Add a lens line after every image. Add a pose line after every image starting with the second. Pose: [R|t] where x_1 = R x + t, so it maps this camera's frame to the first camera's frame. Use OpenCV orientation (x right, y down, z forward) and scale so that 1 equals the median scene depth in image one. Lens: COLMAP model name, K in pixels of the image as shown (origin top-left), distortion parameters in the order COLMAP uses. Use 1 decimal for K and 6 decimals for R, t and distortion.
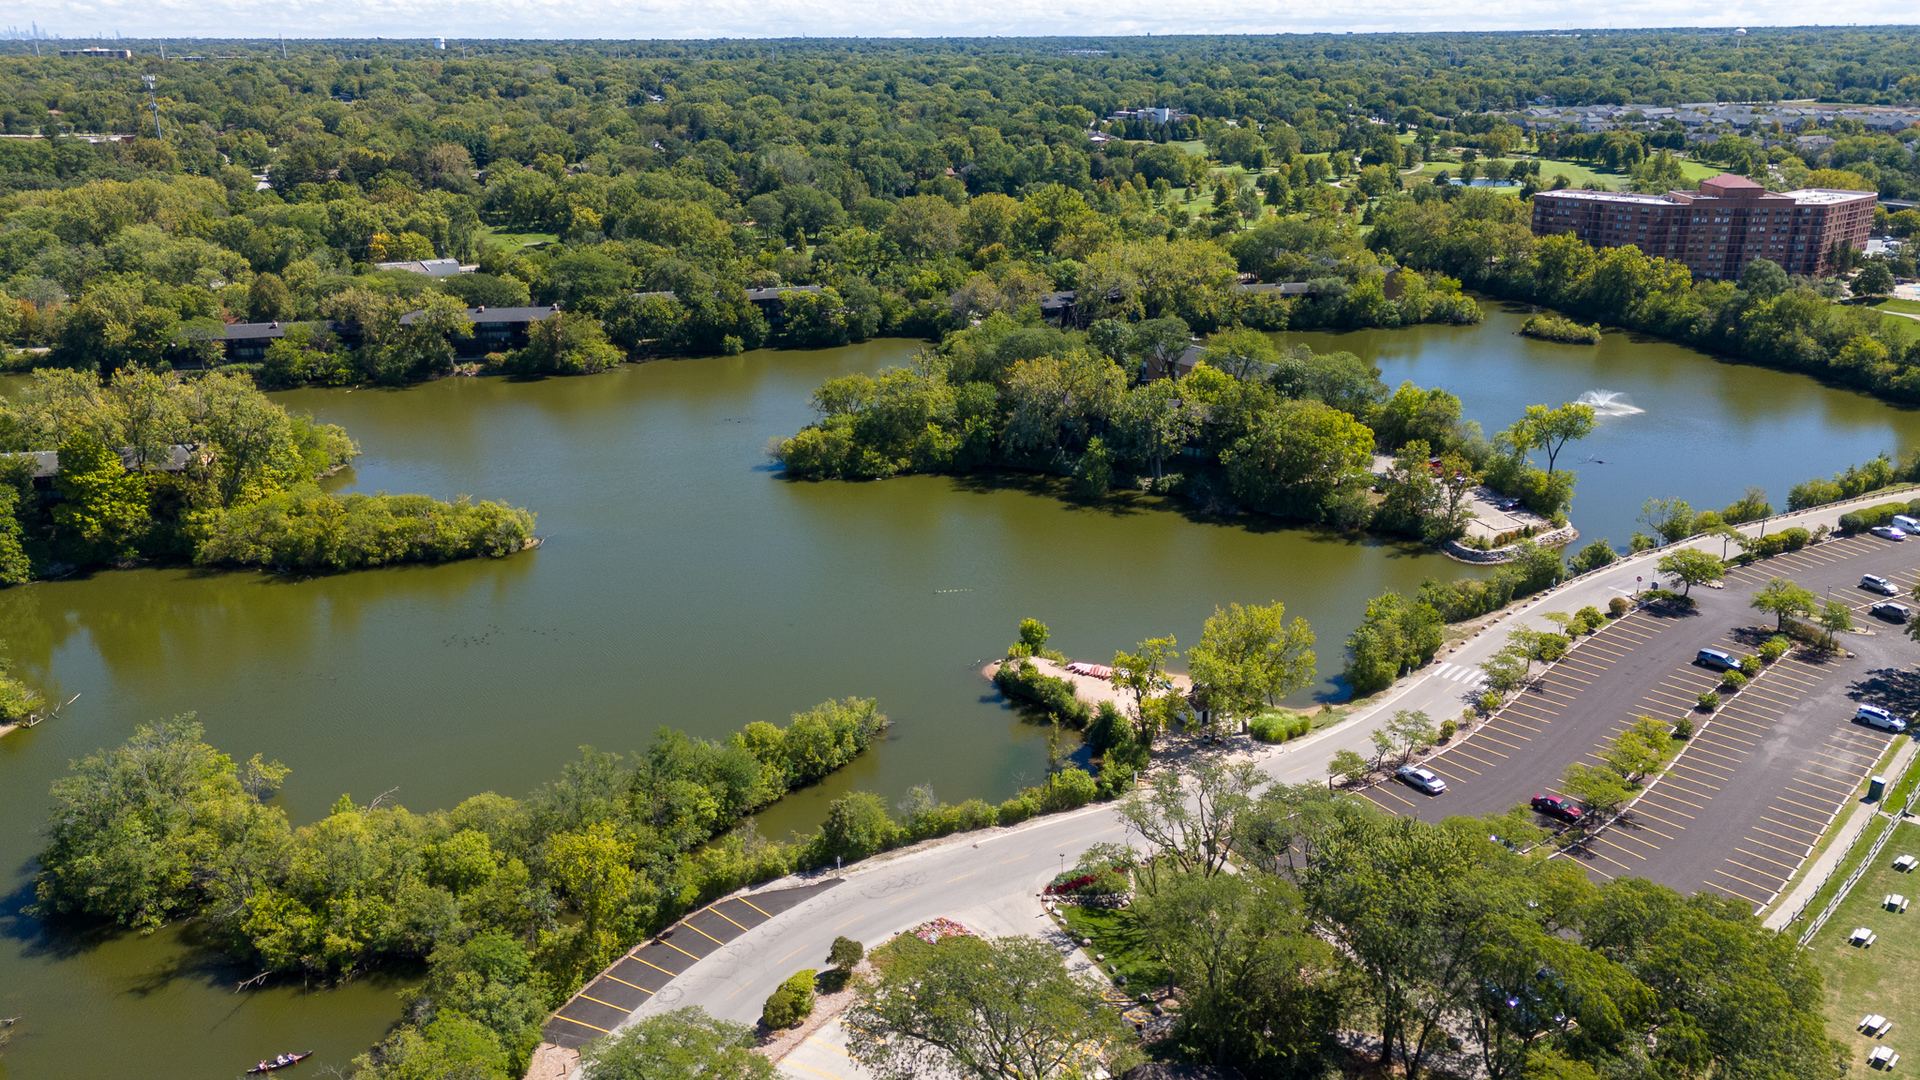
lens RADIAL K [[1407.0, 0, 956.6], [0, 1407.0, 538.9], [0, 0, 1]] dist [0.057169, -0.036049]
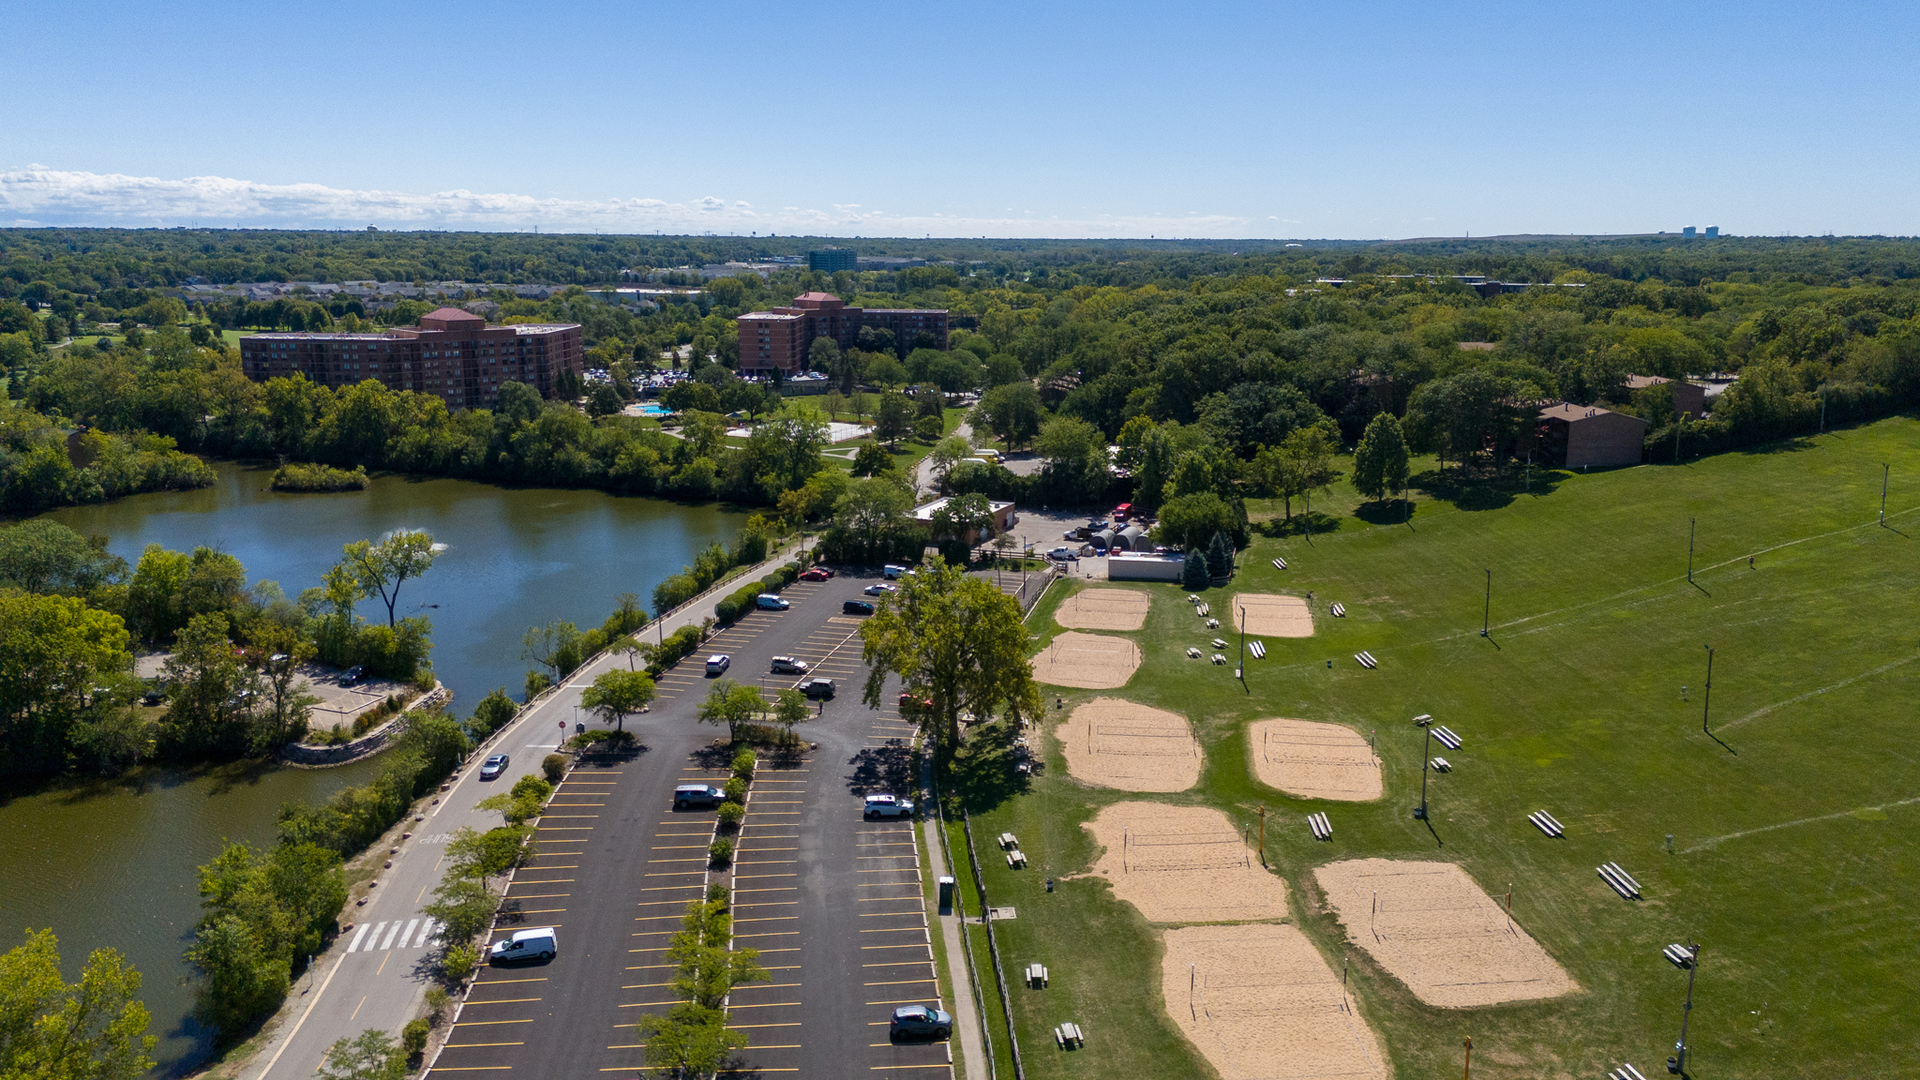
lens RADIAL K [[1407.0, 0, 959.4], [0, 1407.0, 528.2], [0, 0, 1]] dist [0.057169, -0.036049]
pose [[0.645332, -0.143196, 0.750361, 0.051691], [0.249364, 0.967953, -0.029740, 0.001389], [-0.722055, 0.206305, 0.660359, 0.270342]]
